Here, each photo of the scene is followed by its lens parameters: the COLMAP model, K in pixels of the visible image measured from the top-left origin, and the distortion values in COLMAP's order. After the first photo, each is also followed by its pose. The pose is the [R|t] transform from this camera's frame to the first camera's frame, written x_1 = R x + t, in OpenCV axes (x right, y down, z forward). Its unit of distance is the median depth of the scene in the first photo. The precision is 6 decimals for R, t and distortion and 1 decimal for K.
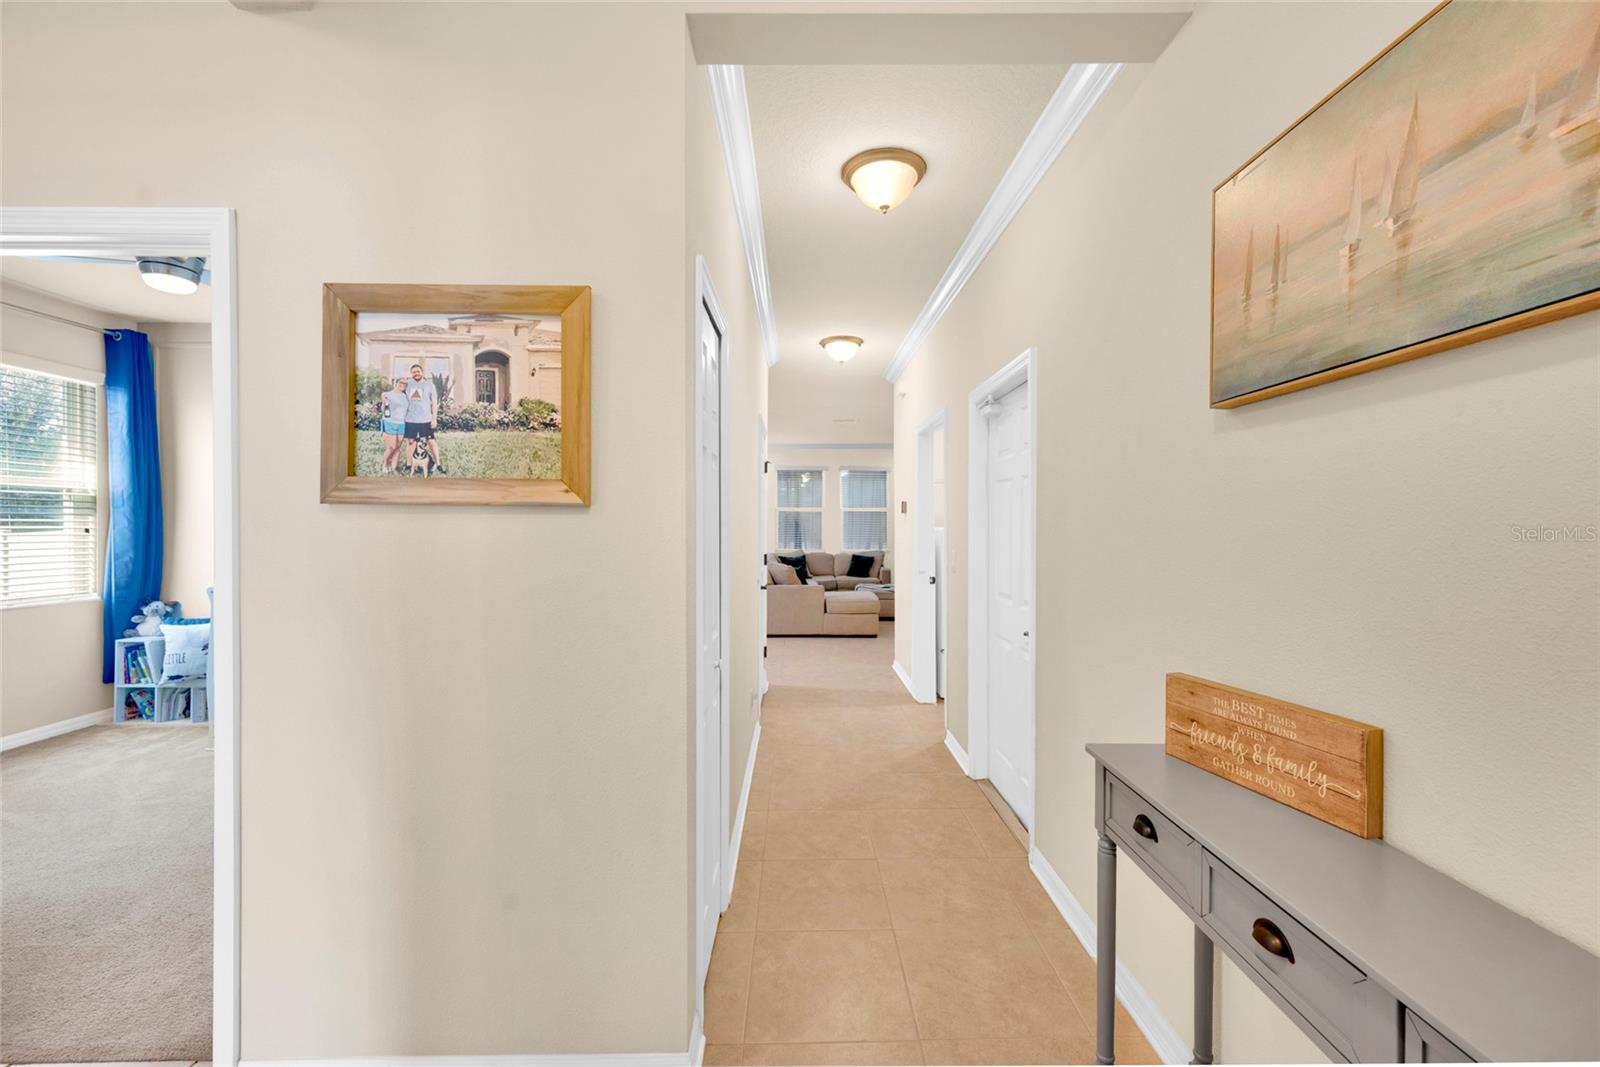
lens RADIAL K [[636.2, 0, 800.6], [0, 636.2, 529.0], [0, 0, 1]] dist [0.001615, -0.001580]
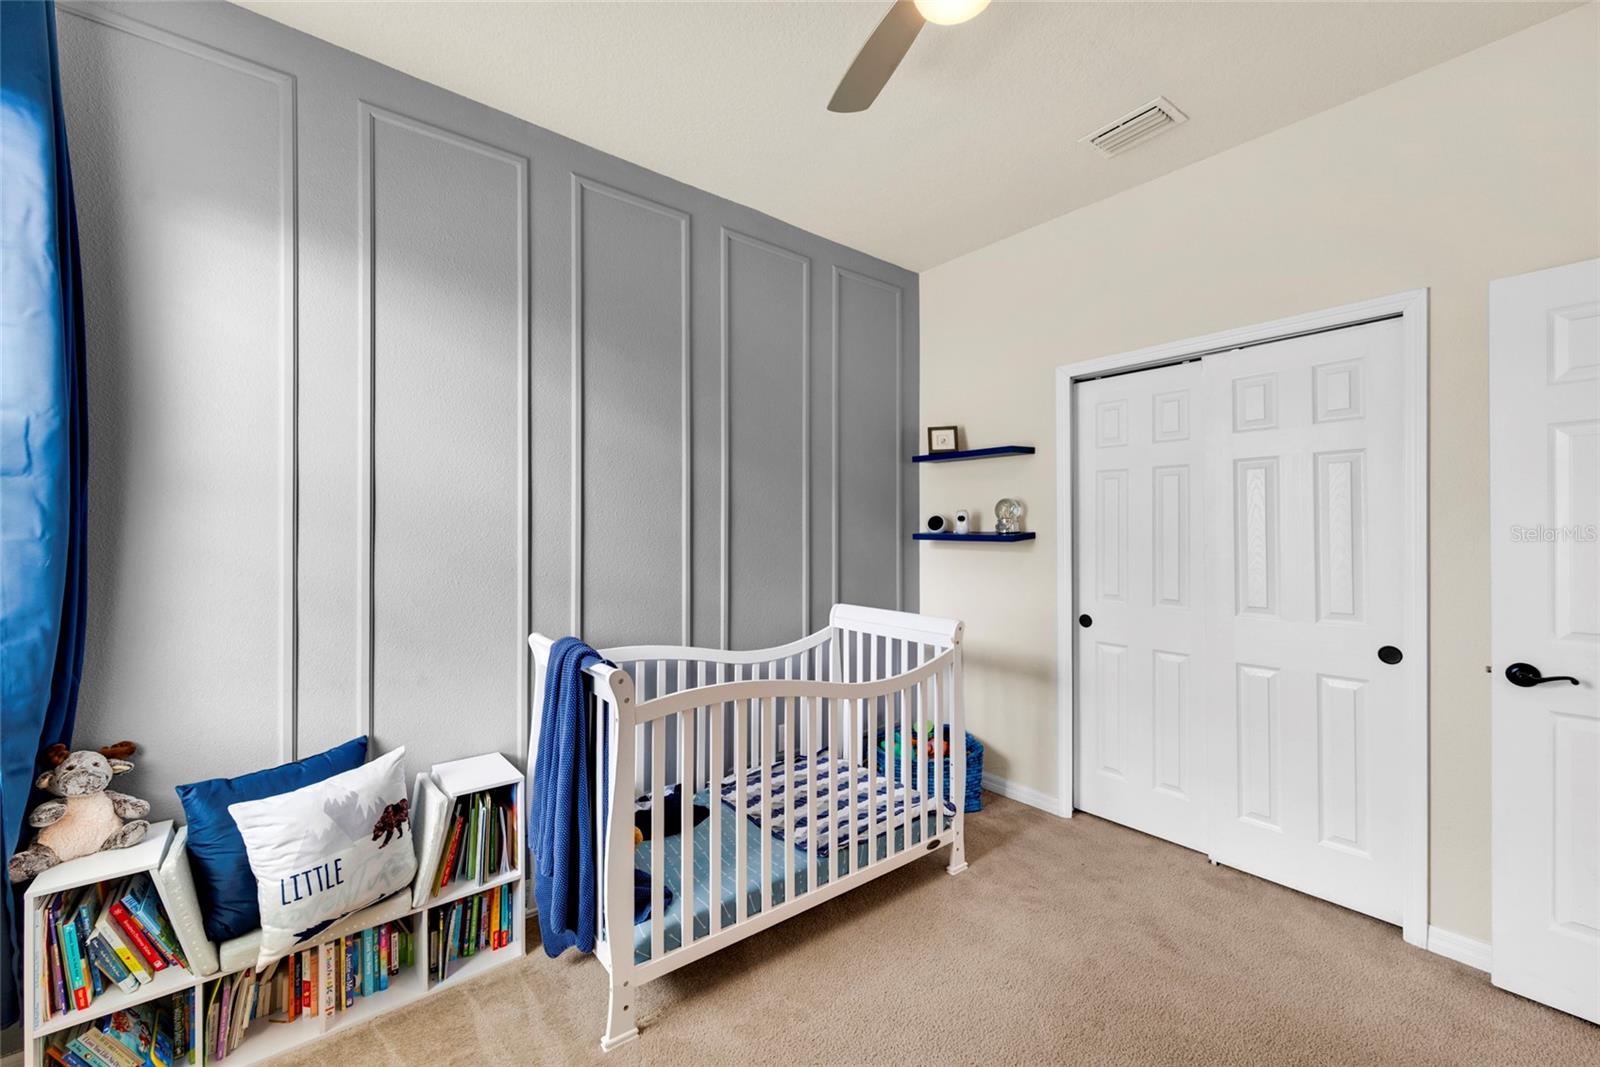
lens RADIAL K [[636.2, 0, 808.3], [0, 636.2, 526.3], [0, 0, 1]] dist [0.001615, -0.001580]
pose [[0.785490, -0.010897, 0.618779, -0.952551], [0.011320, 0.999931, 0.003240, -0.004775], [-0.618771, 0.004459, 0.785559, 0.503023]]
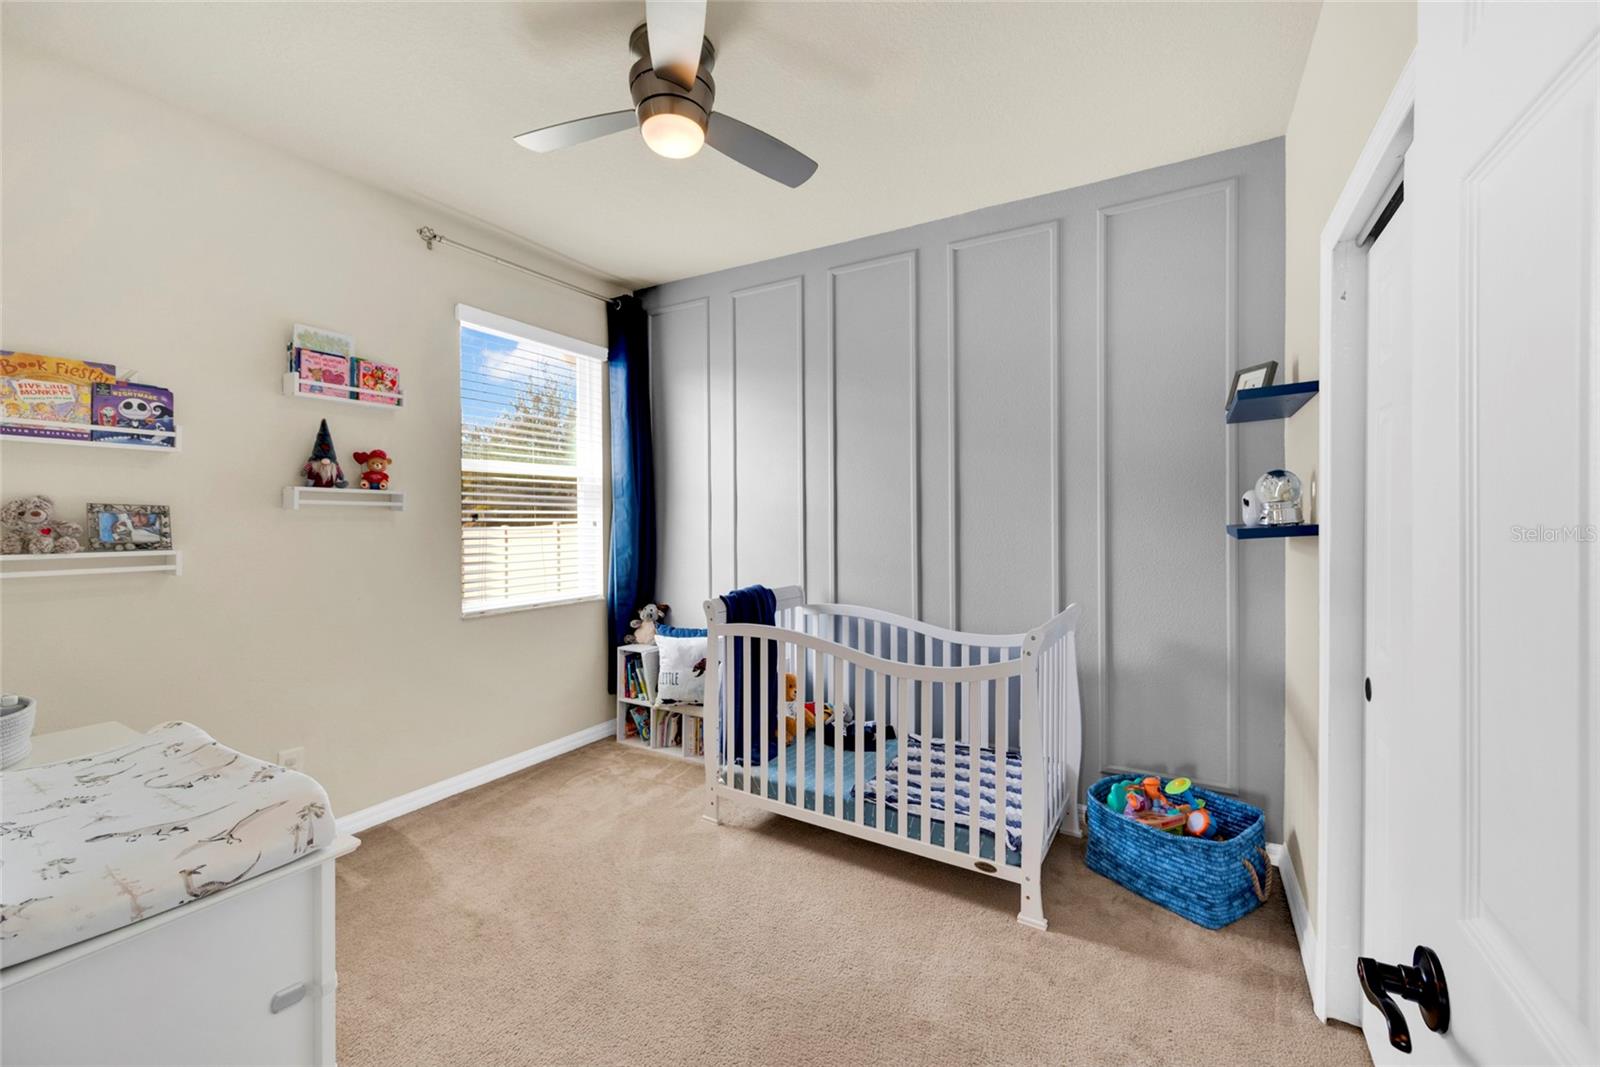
lens RADIAL K [[636.2, 0, 803.1], [0, 636.2, 529.1], [0, 0, 1]] dist [0.001615, -0.001580]
pose [[0.856546, -0.000357, -0.516071, -0.395370], [0.003510, 0.999981, 0.005135, 0.006388], [0.516059, -0.006210, 0.856530, 0.372340]]
